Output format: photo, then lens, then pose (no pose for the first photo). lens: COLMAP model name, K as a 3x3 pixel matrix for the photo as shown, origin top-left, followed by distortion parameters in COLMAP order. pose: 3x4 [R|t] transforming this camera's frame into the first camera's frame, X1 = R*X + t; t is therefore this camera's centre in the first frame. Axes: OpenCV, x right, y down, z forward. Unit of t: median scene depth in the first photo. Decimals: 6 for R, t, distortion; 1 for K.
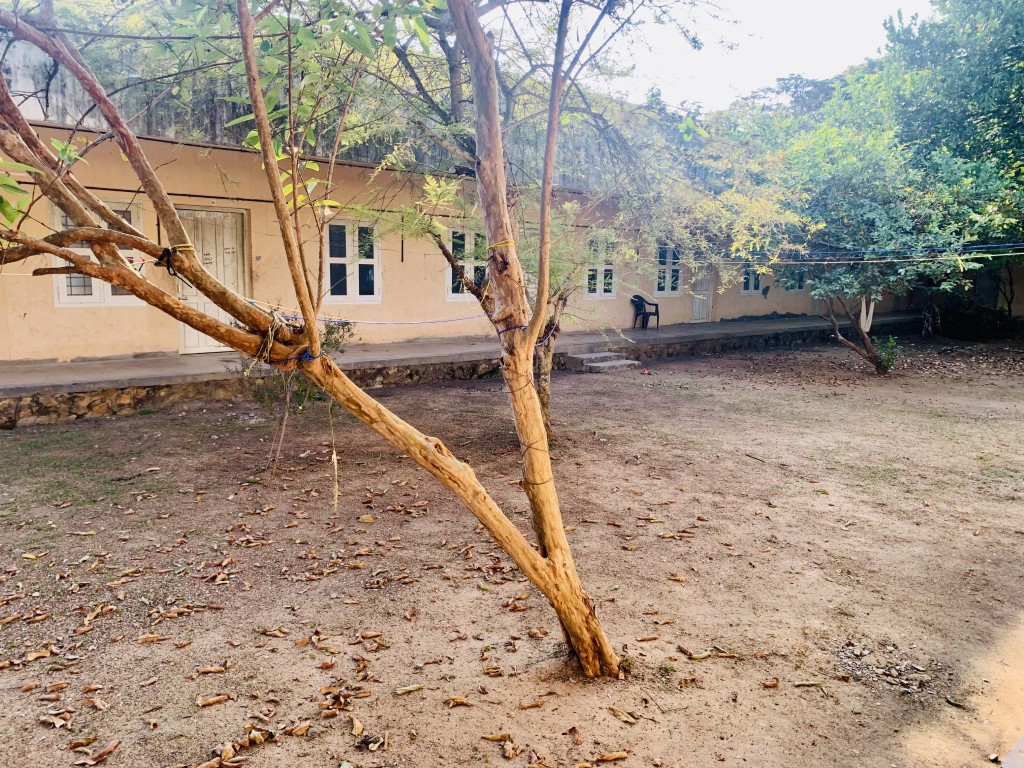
lens RADIAL K [[778.9, 0, 511.2], [0, 778.9, 383.5], [0, 0, 1]] dist [0.000486, 0.000032]
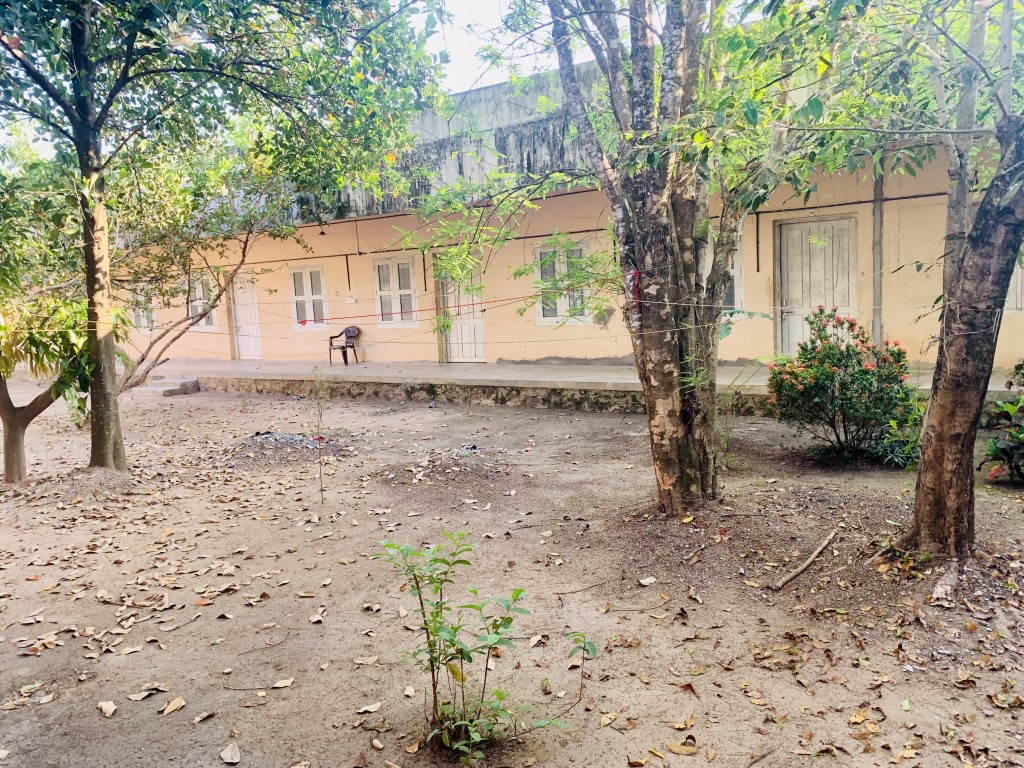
lens RADIAL K [[778.9, 0, 511.6], [0, 778.9, 384.4], [0, 0, 1]] dist [0.000486, 0.000032]
pose [[0.216156, 0.091994, -0.972015, 1.066544], [-0.081030, 0.993807, 0.076037, -0.127200], [0.972991, 0.062326, 0.222271, 0.959392]]
